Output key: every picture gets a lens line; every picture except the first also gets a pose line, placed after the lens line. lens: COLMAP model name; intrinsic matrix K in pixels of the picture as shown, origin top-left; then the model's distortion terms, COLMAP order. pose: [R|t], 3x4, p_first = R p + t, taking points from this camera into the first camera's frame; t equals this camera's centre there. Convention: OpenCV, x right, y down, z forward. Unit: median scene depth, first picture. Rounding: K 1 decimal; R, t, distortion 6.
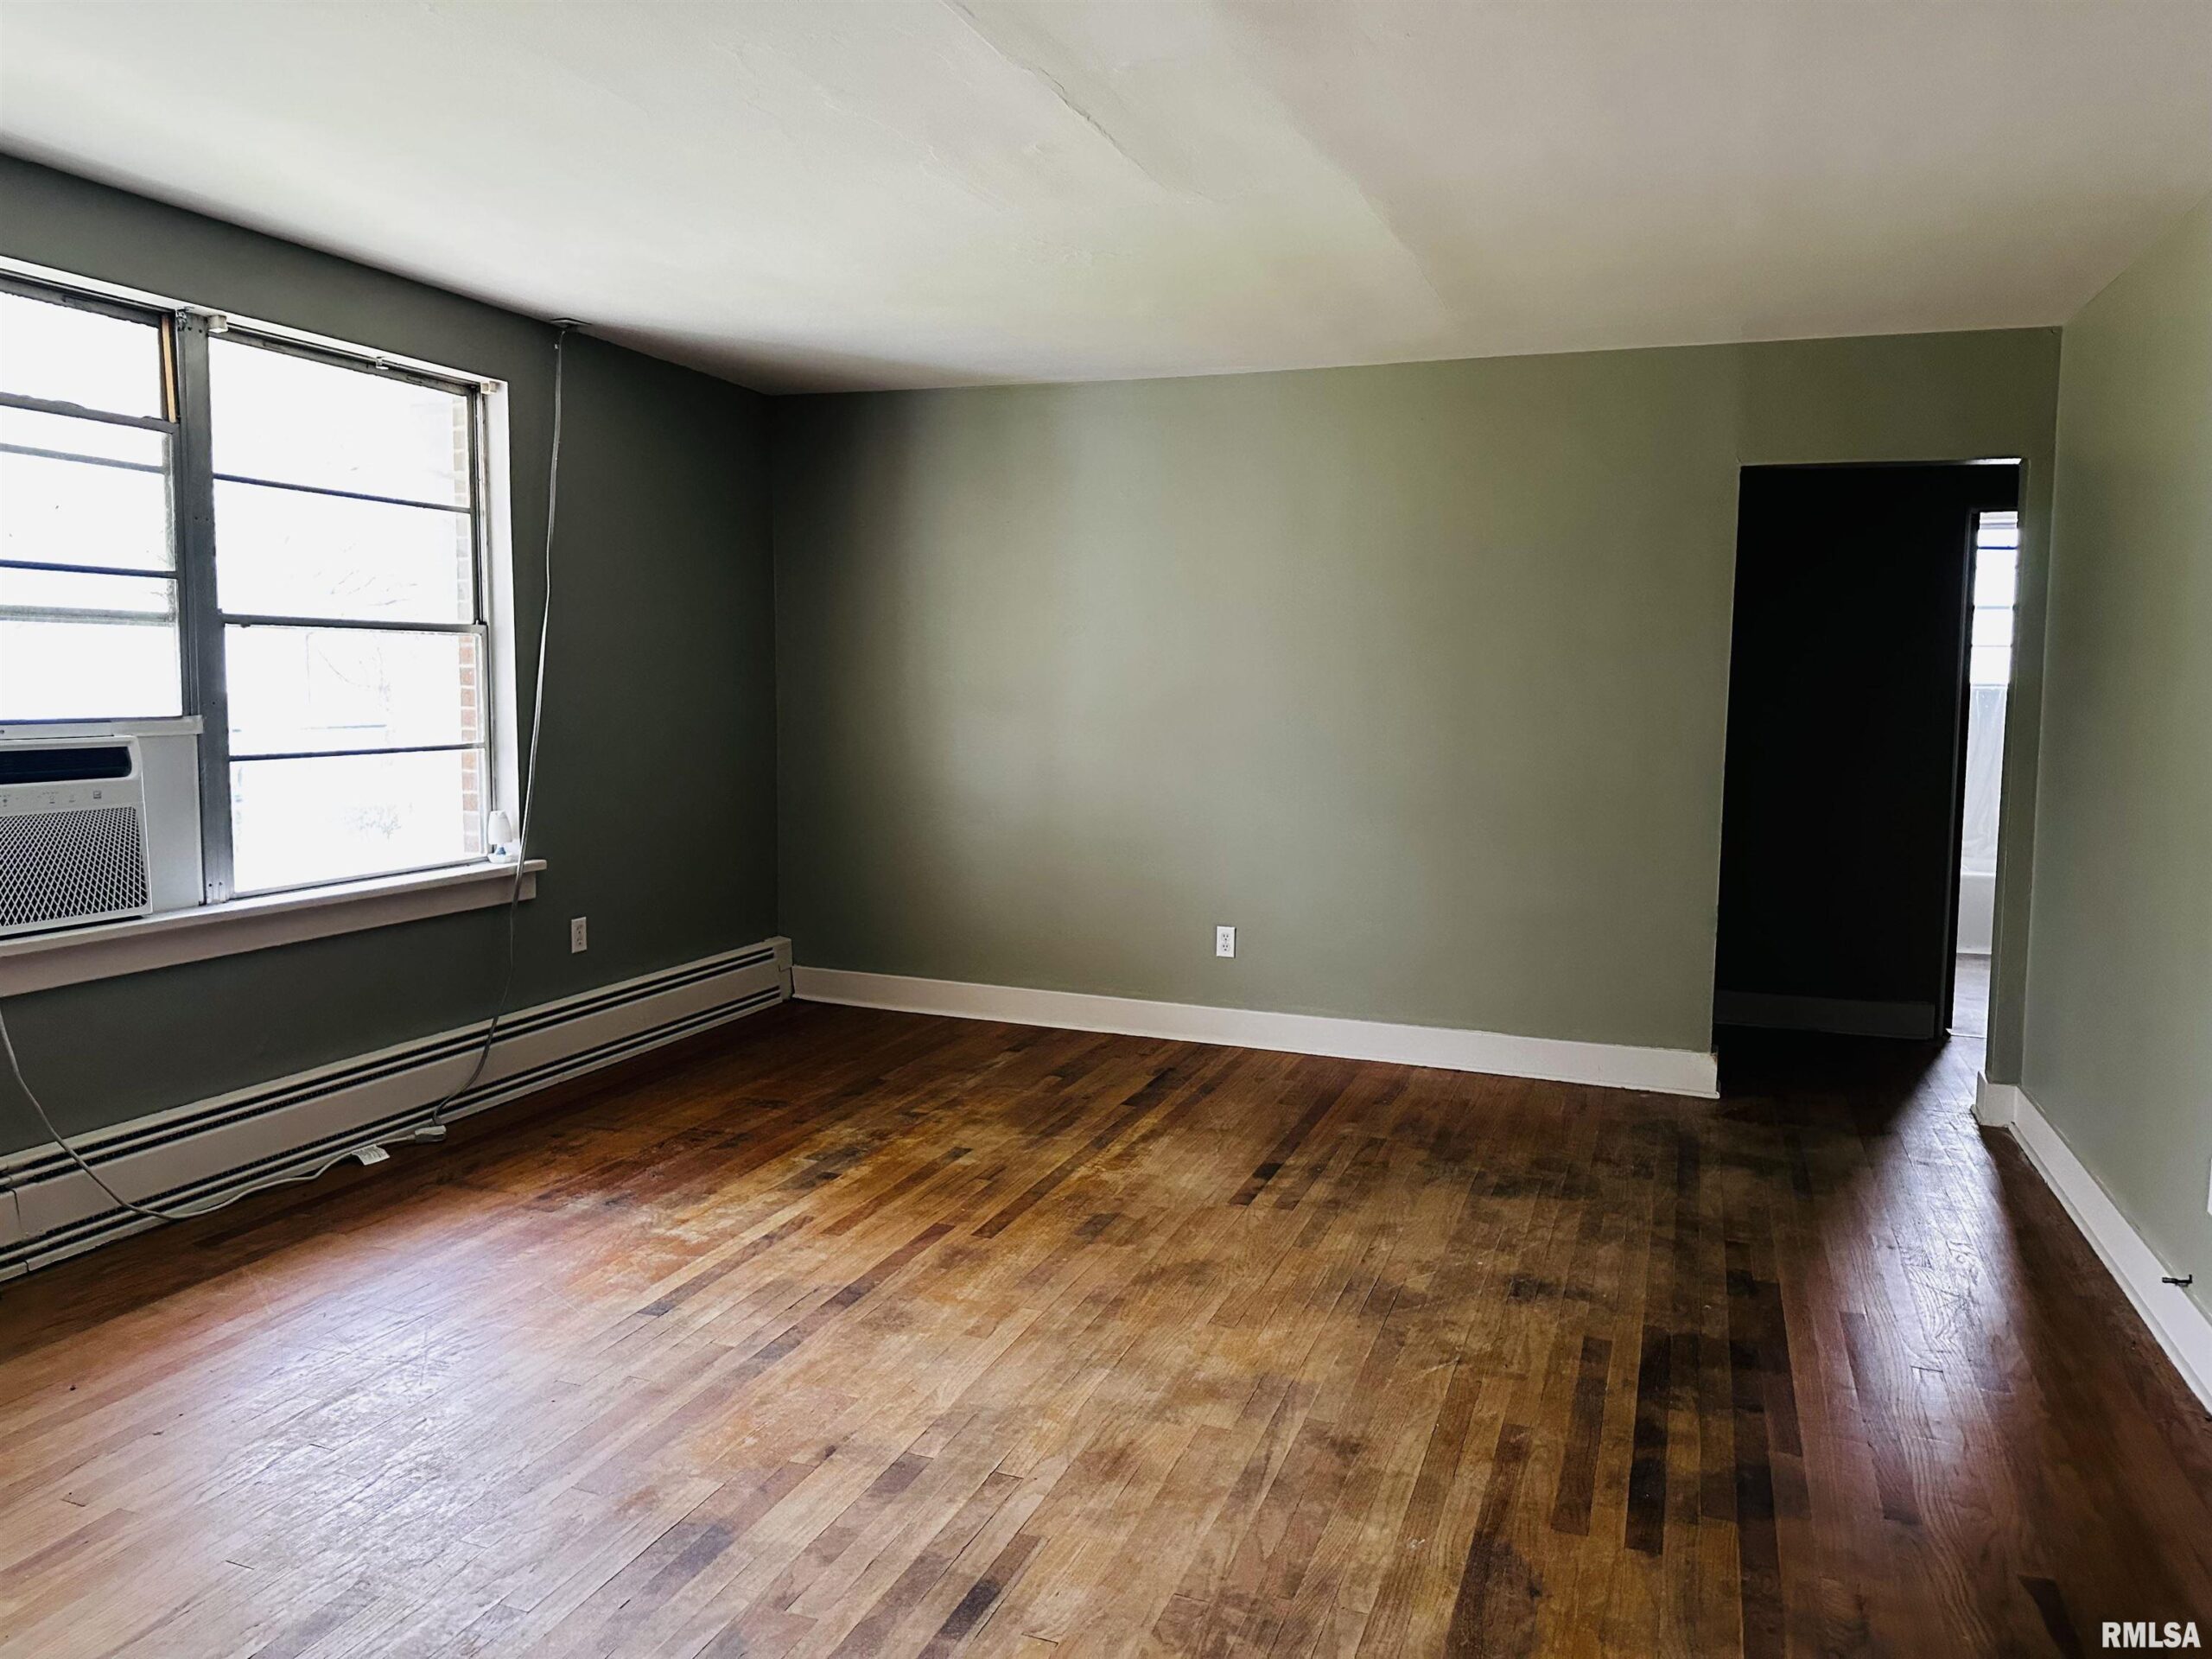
lens RADIAL K [[1522.6, 0, 1106.0], [0, 1522.6, 829.5], [0, 0, 1]] dist [0.093892, -0.125069]
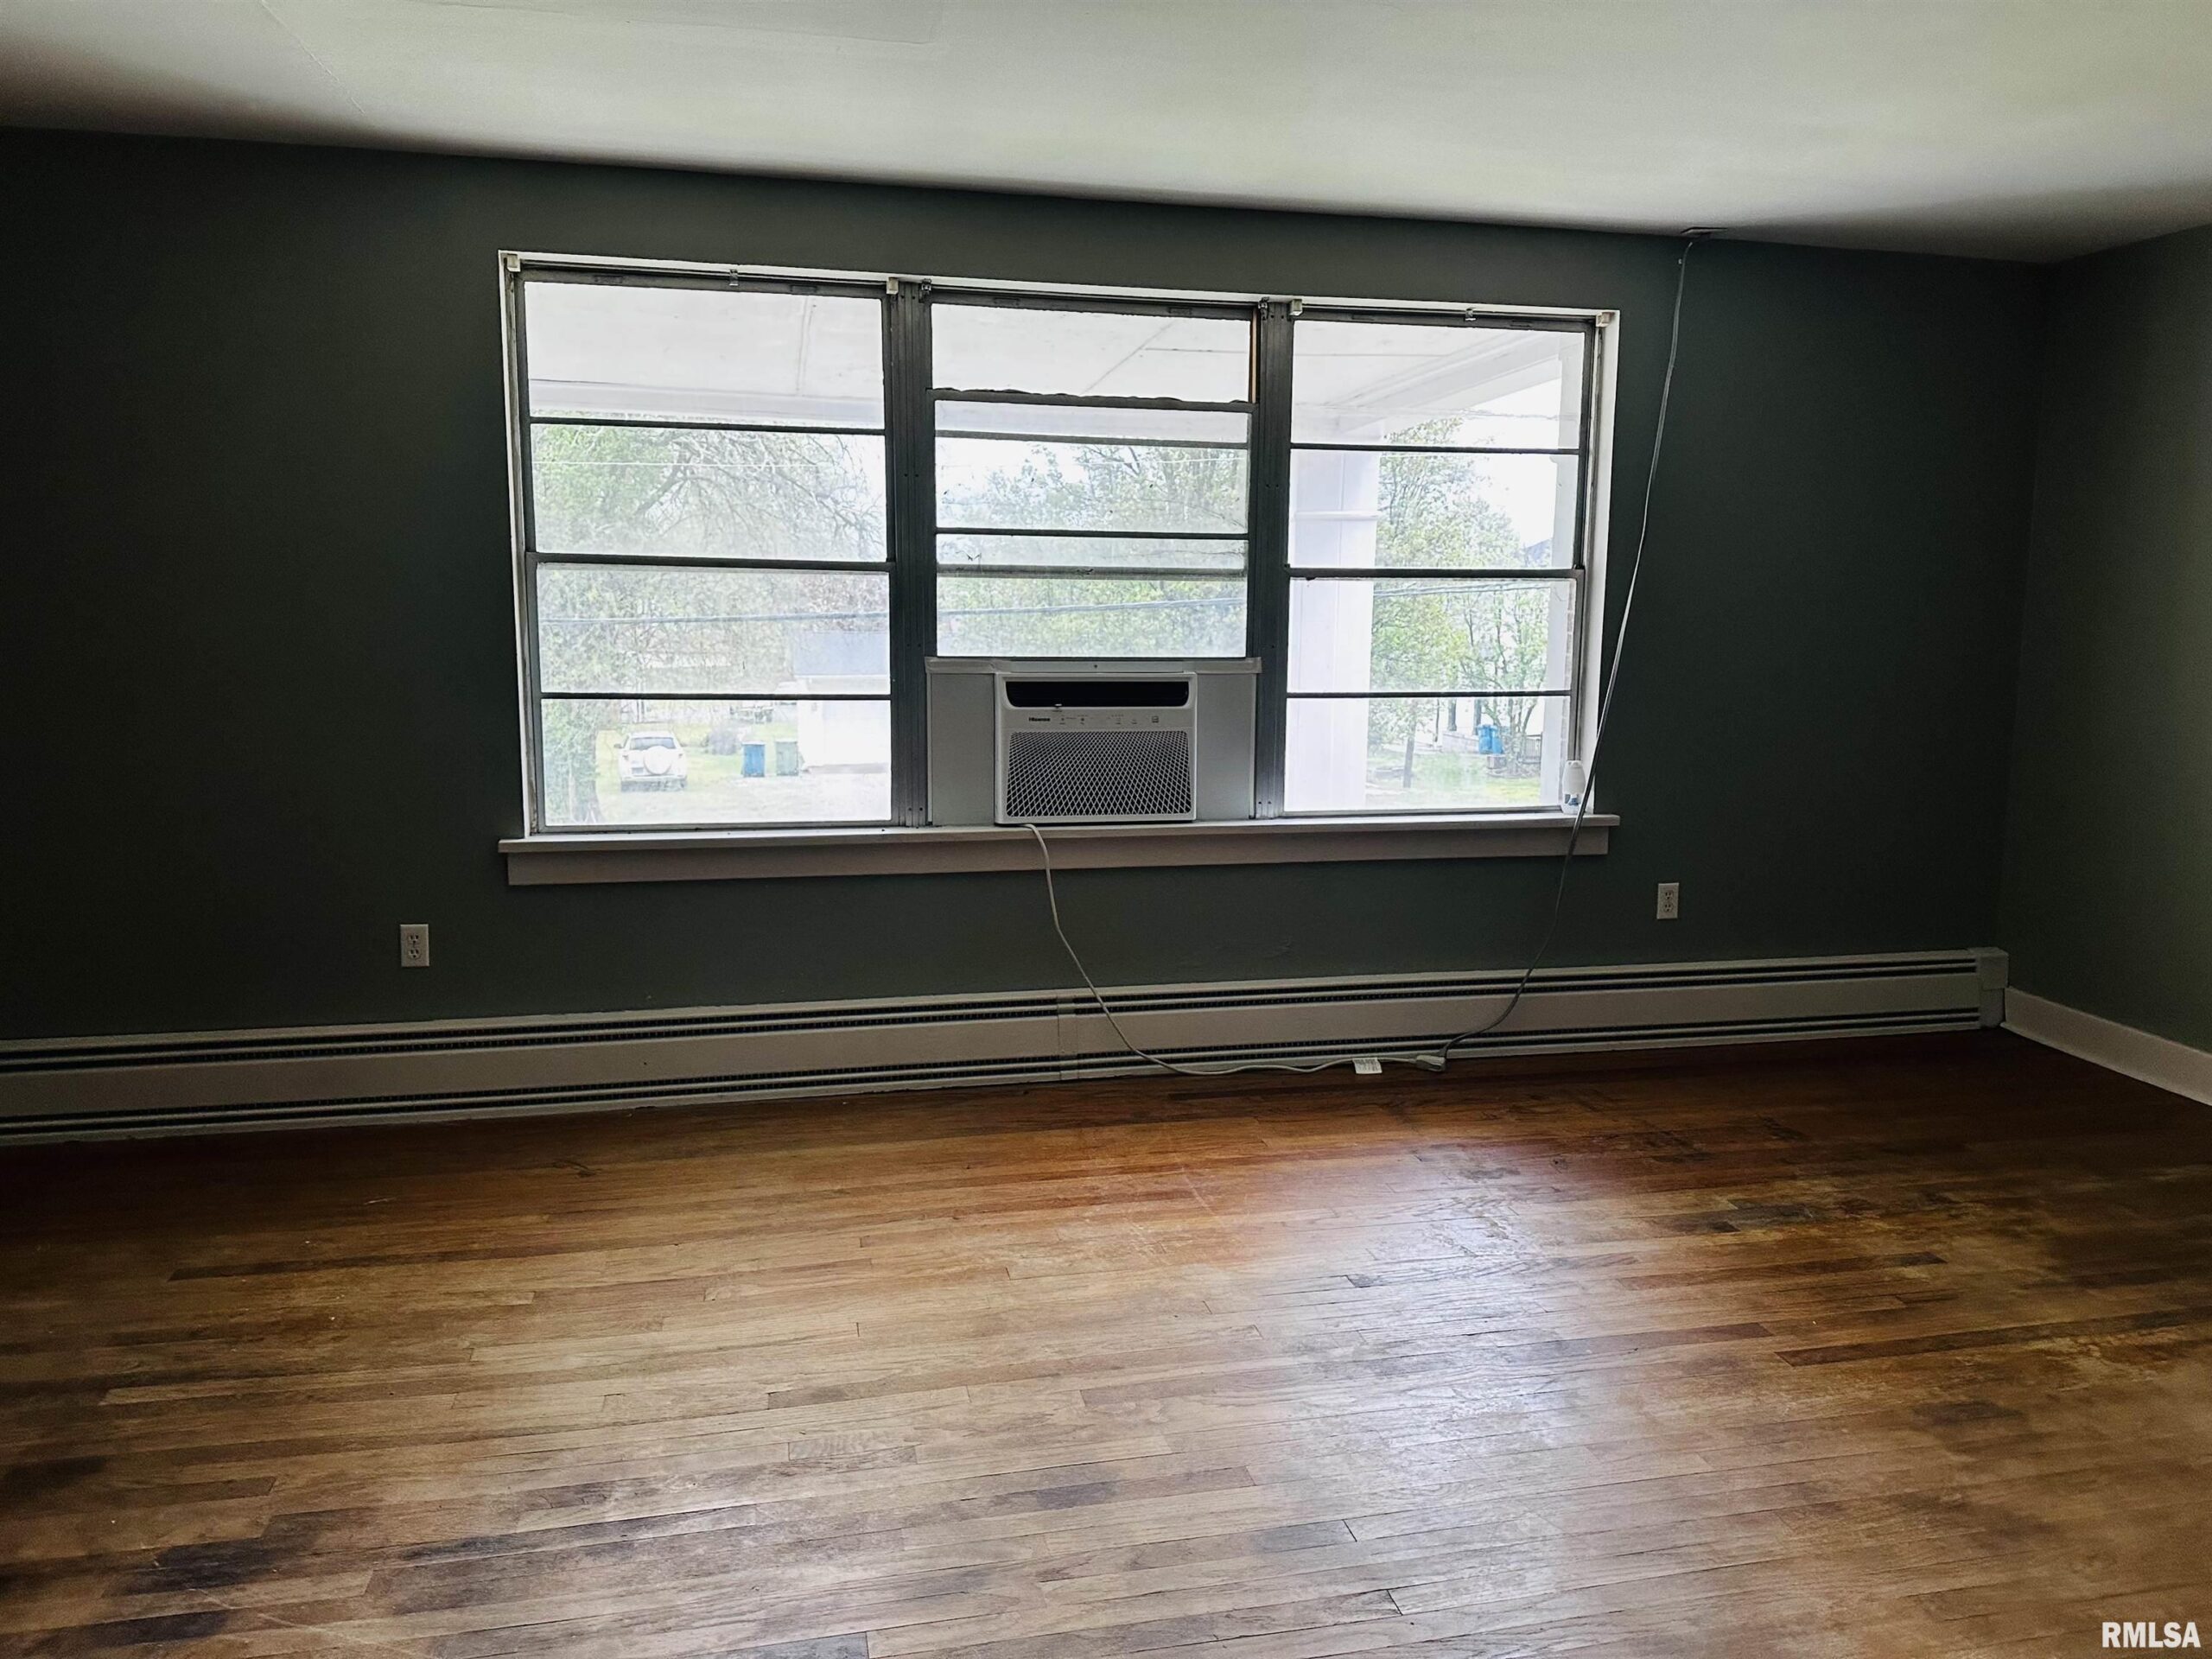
lens RADIAL K [[1541.2, 0, 1120.0], [0, 1541.2, 831.4], [0, 0, 1]] dist [0.105120, -0.125070]
pose [[0.558962, 0.118123, -0.820737, 0.322103], [-0.087622, 0.992674, 0.083194, -0.030433], [0.824551, 0.025412, 0.565217, 0.255152]]
